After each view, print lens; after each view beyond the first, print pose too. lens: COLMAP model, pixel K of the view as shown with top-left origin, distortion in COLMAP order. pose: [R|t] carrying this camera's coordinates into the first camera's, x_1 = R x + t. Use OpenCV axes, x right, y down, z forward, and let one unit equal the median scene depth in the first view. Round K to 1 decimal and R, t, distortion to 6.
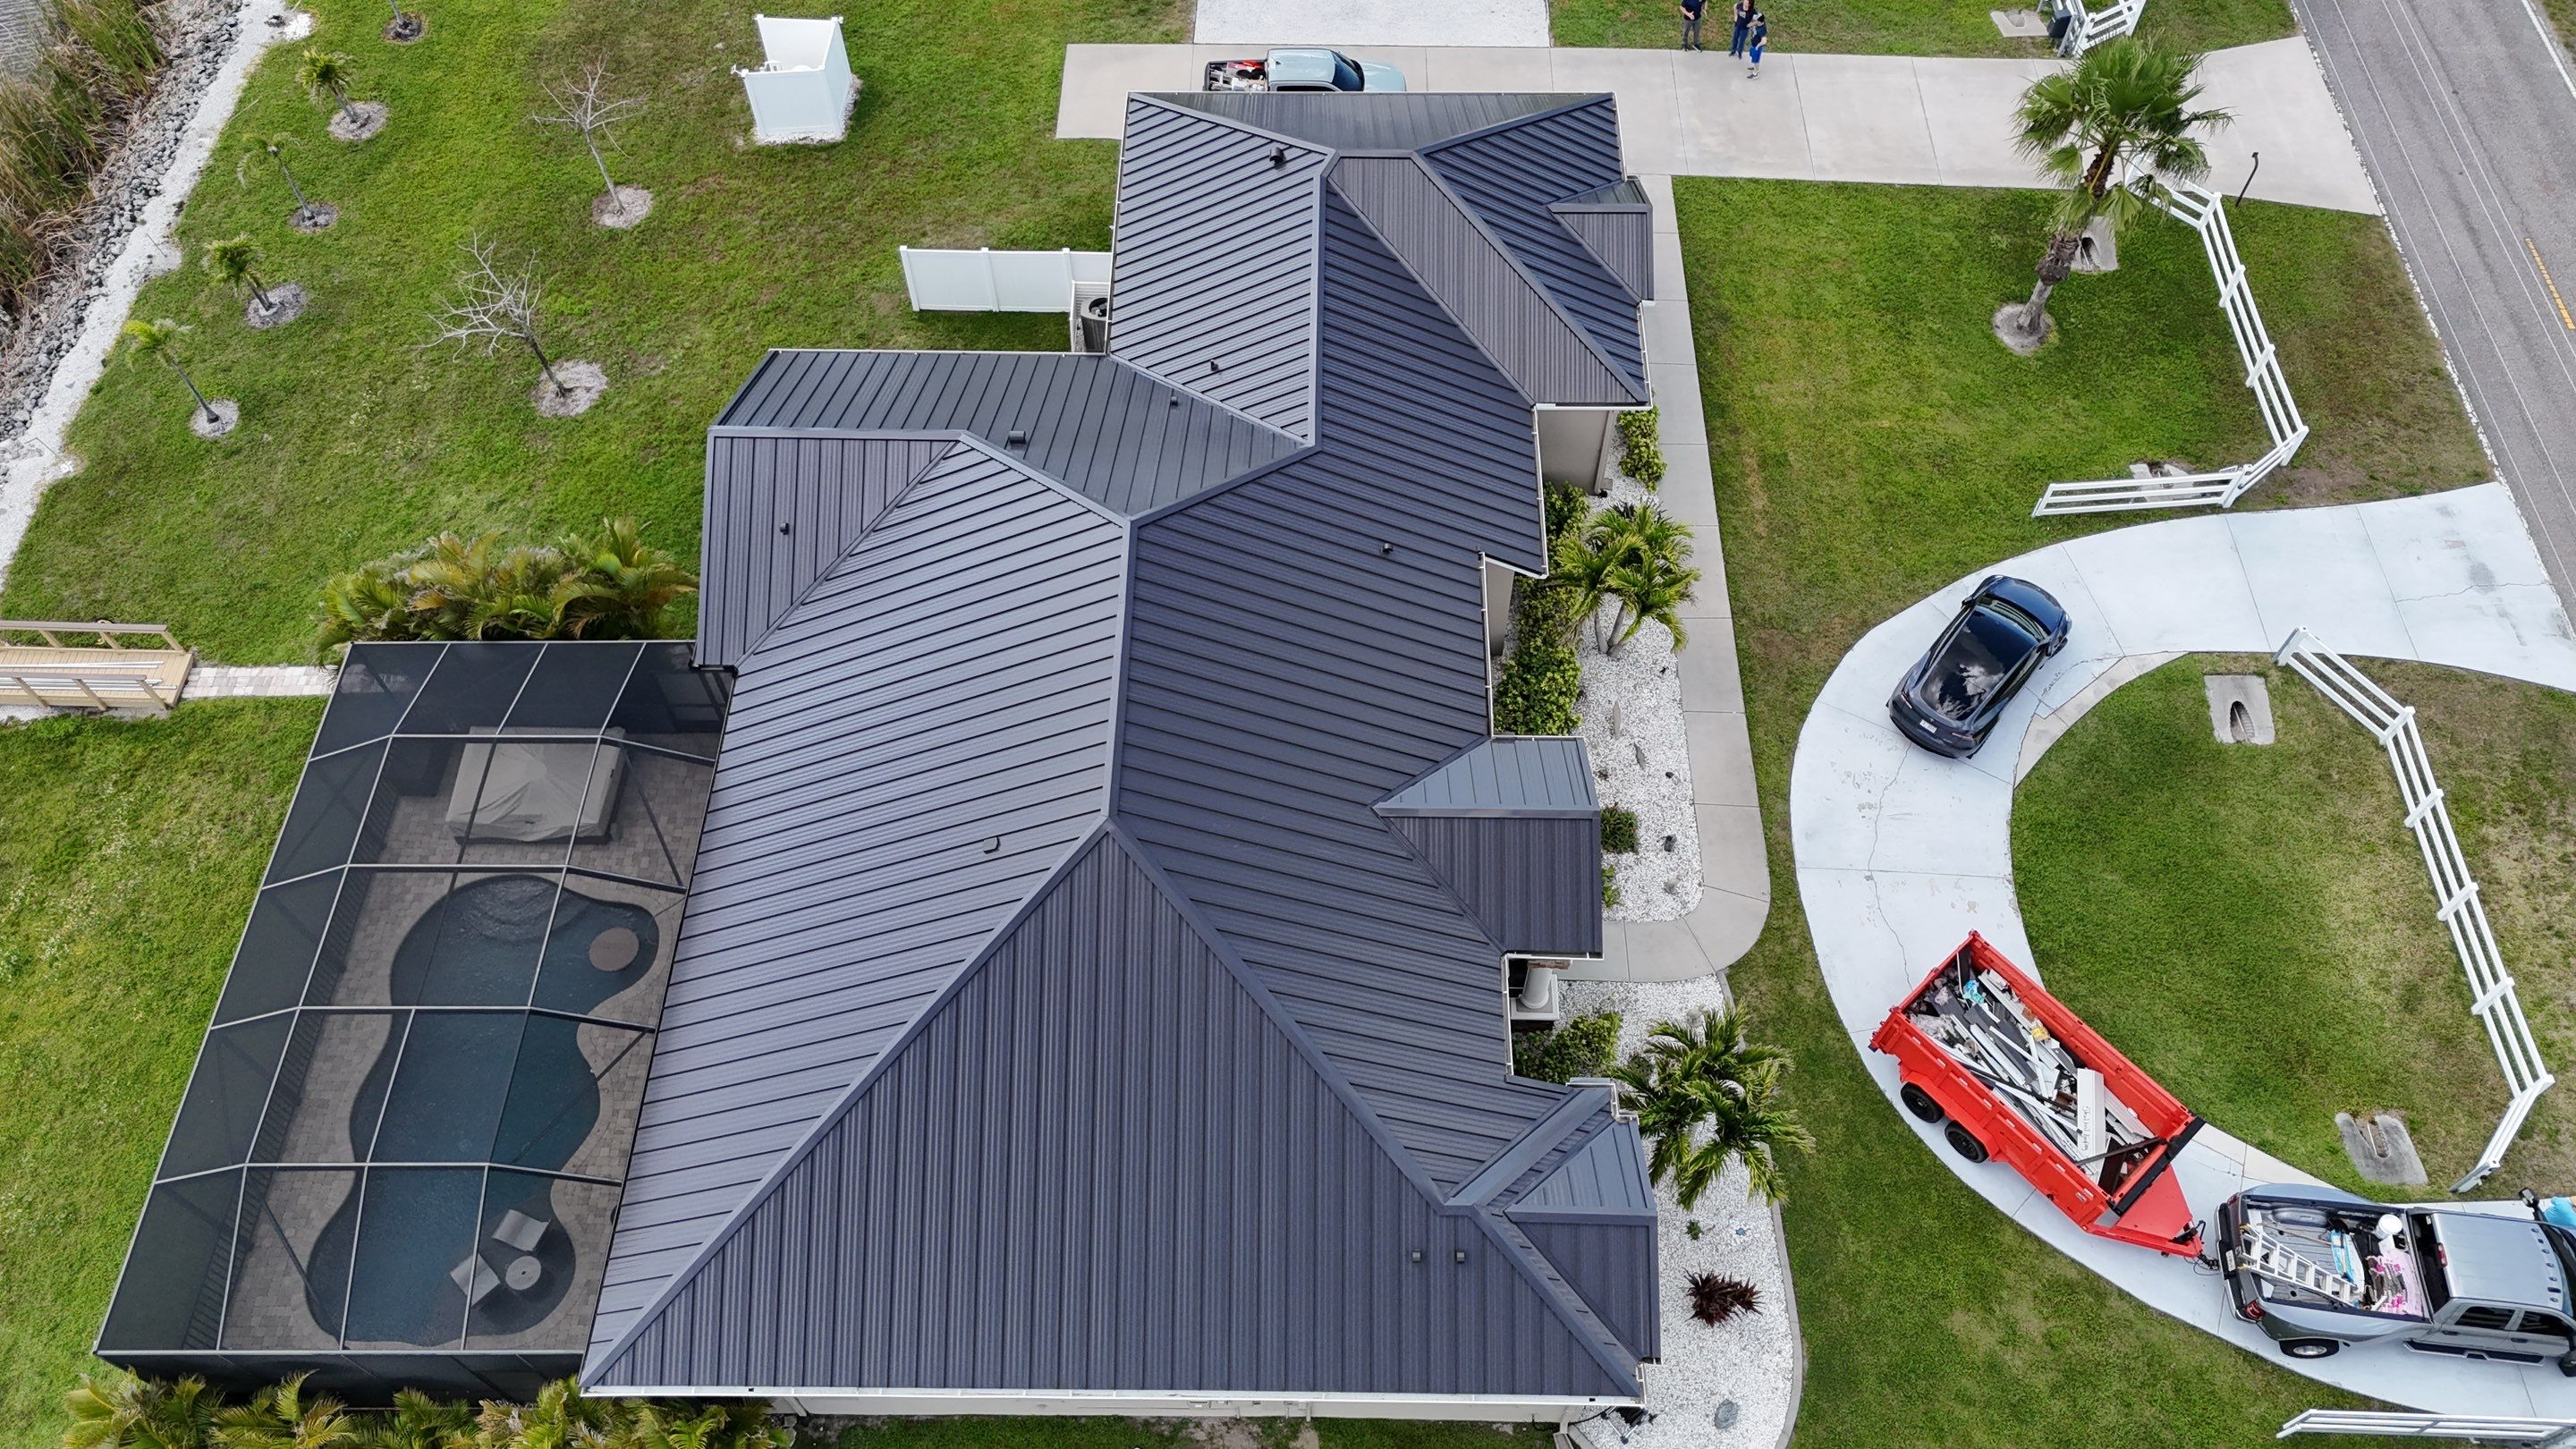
lens RADIAL K [[1894.4, 0, 1290.7], [0, 1894.4, 719.1], [0, 0, 1]] dist [0.065418, -0.057539]
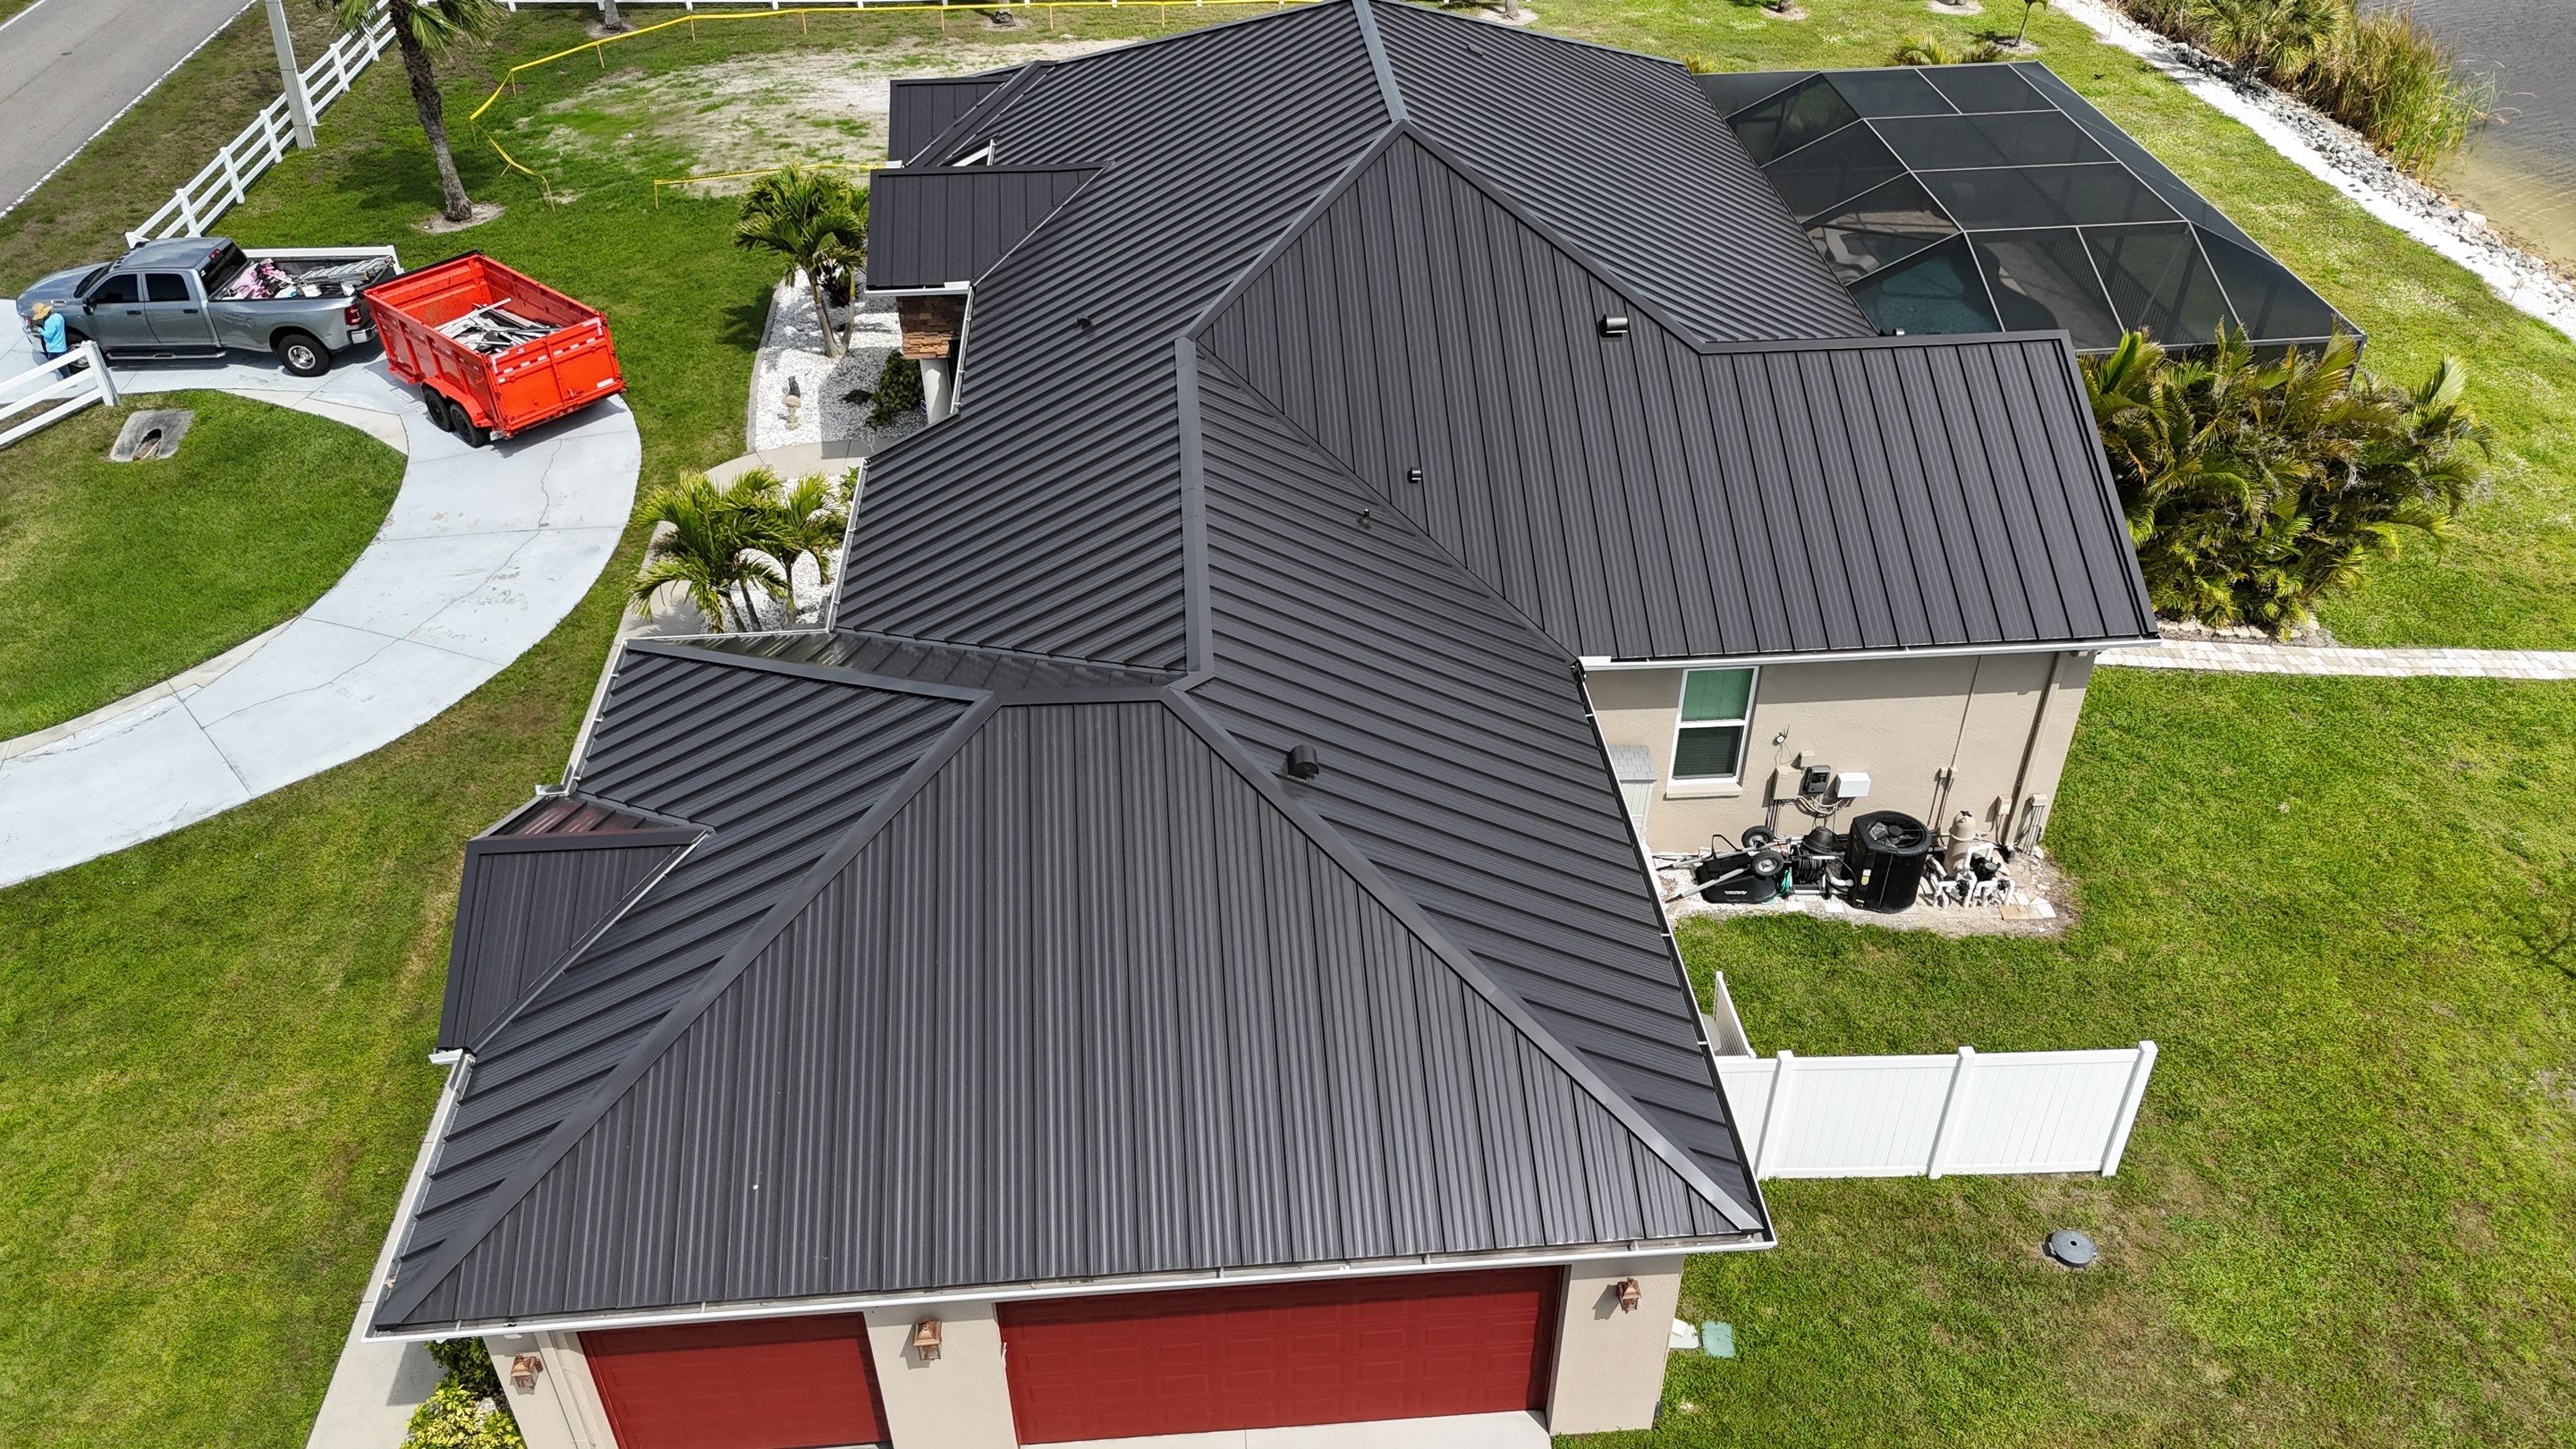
lens RADIAL K [[1894.4, 0, 1297.9], [0, 1894.4, 722.9], [0, 0, 1]] dist [0.065418, -0.057539]
pose [[-0.996020, 0.062952, -0.063100, 0.021593], [-0.066617, -0.055434, 0.996238, -0.764392], [0.059217, 0.996476, 0.059407, 0.999713]]
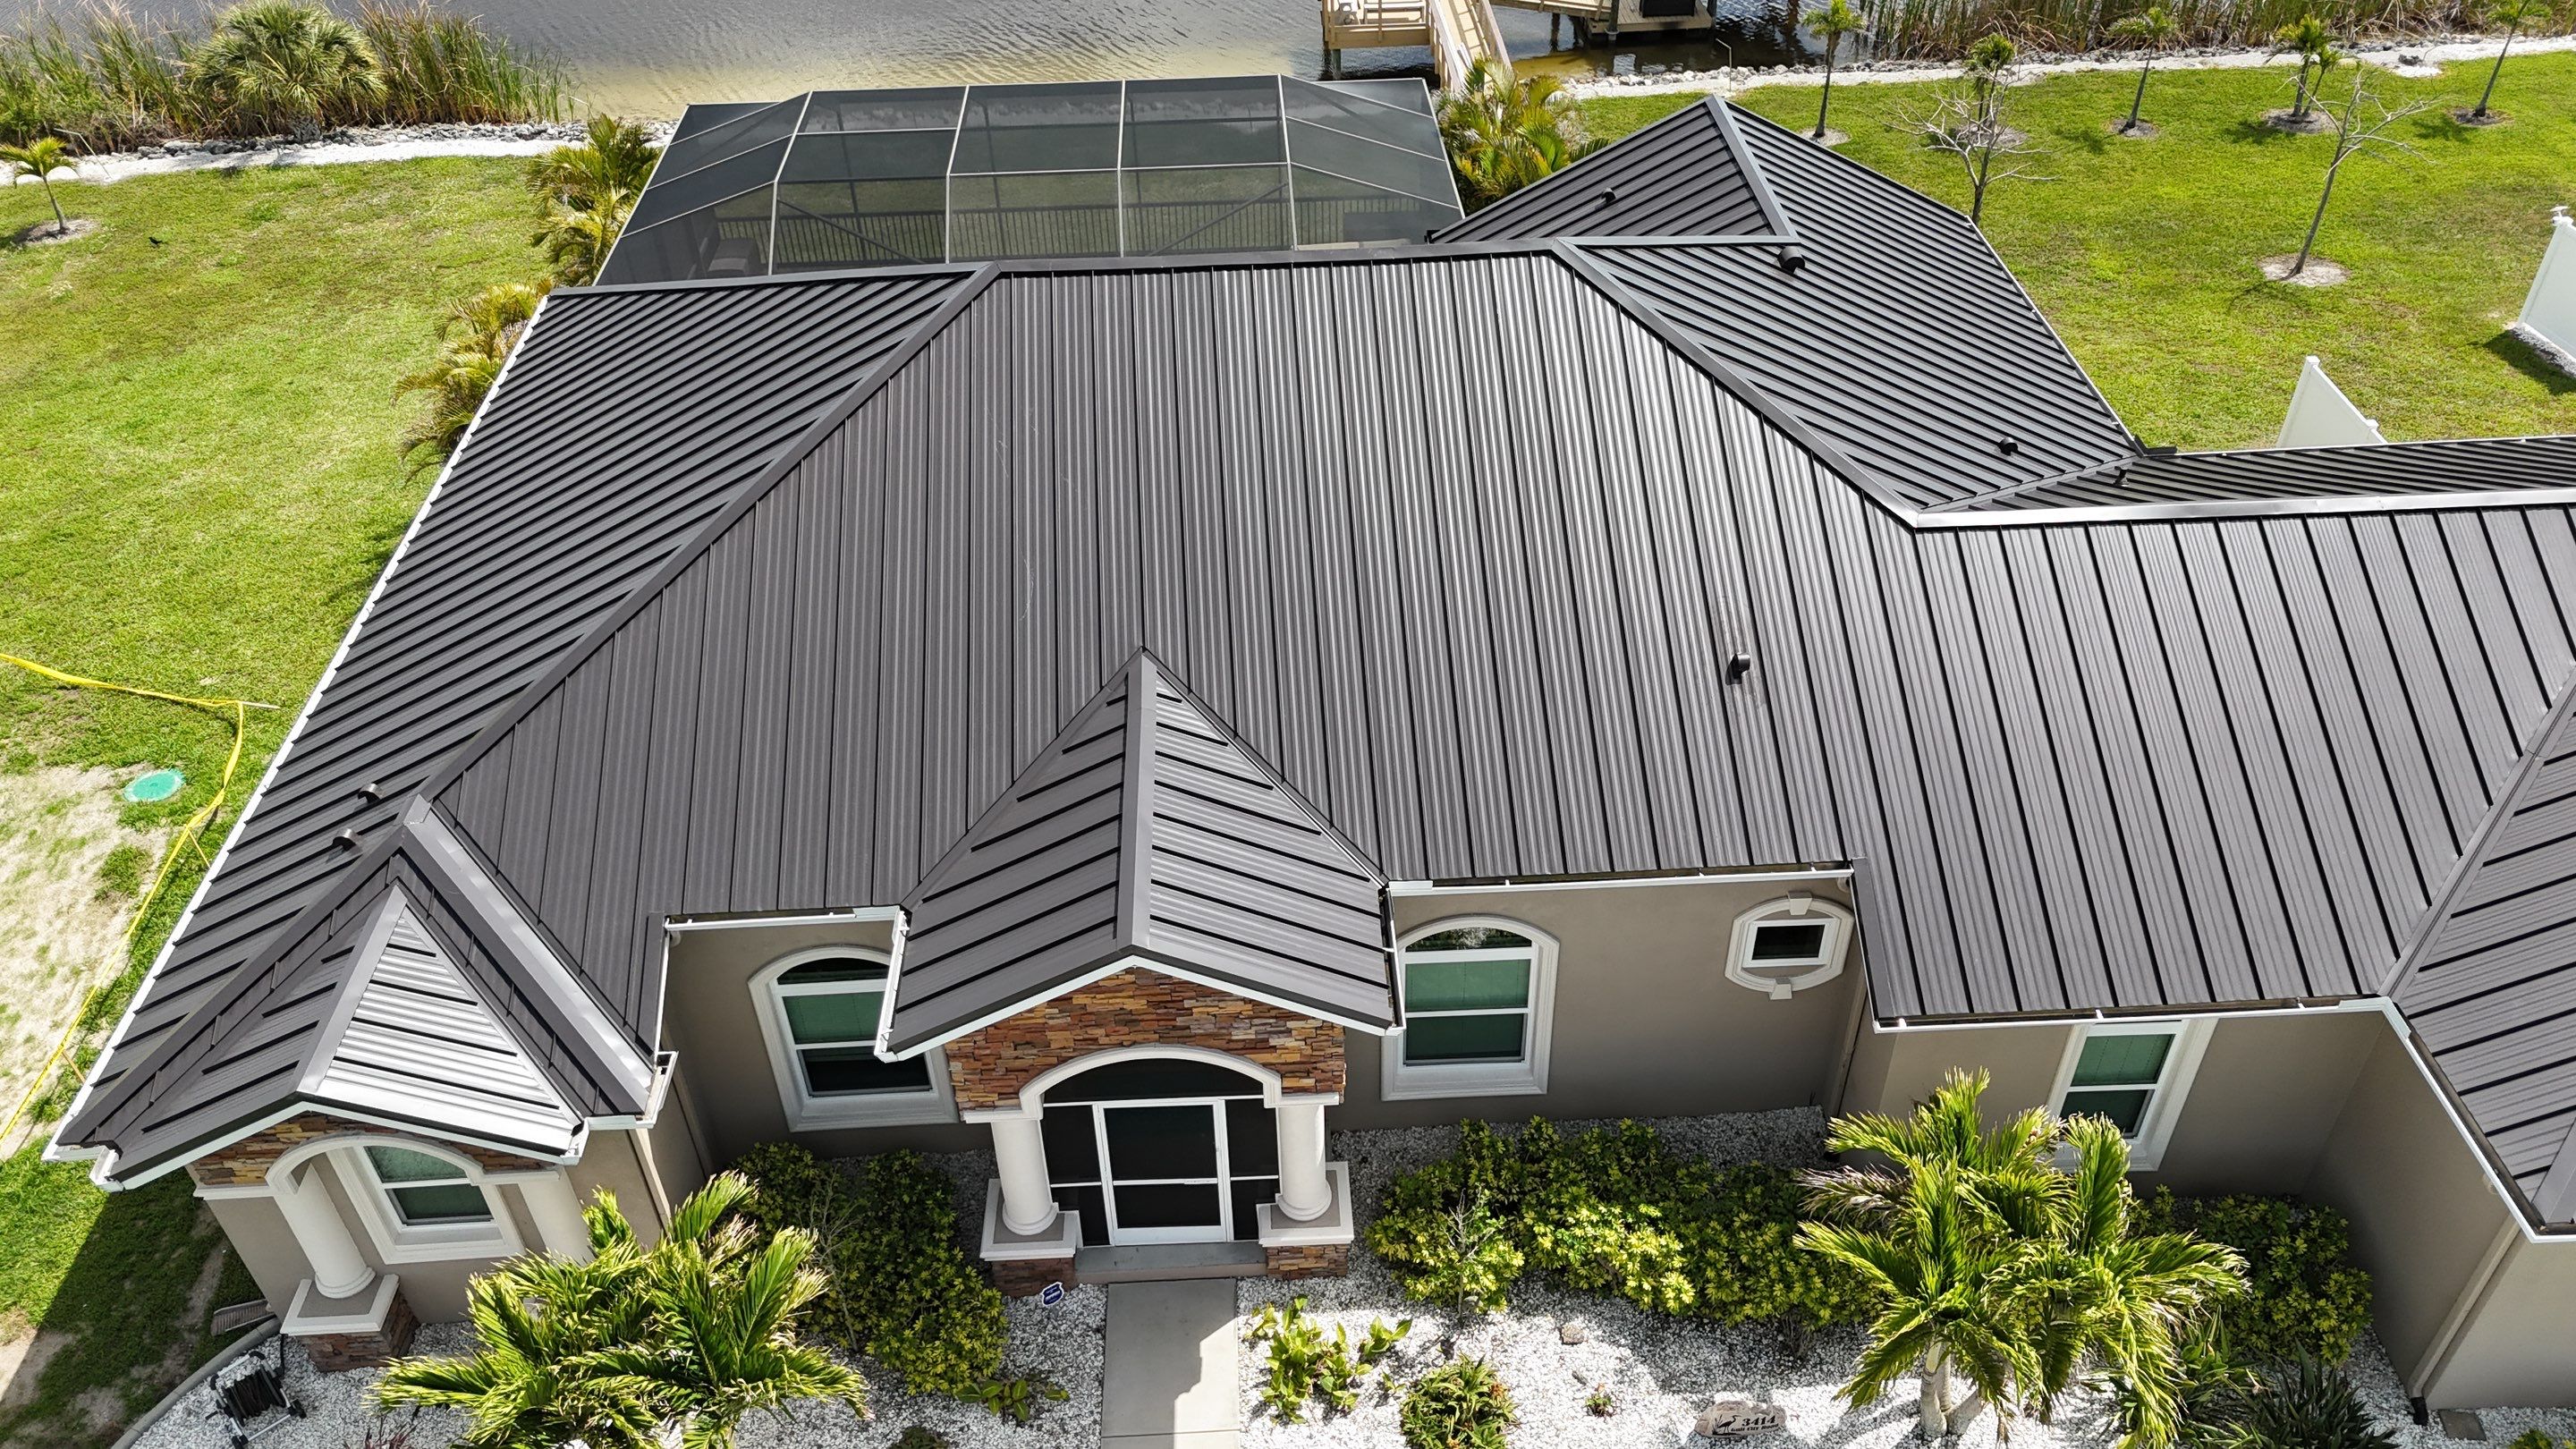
lens RADIAL K [[1894.4, 0, 1294.9], [0, 1894.4, 718.7], [0, 0, 1]] dist [0.065418, -0.057539]
pose [[0.055872, 0.633922, -0.771376, 0.402440], [-0.818598, 0.471417, 0.328121, -0.136485], [0.571643, 0.613115, 0.545266, 0.589916]]
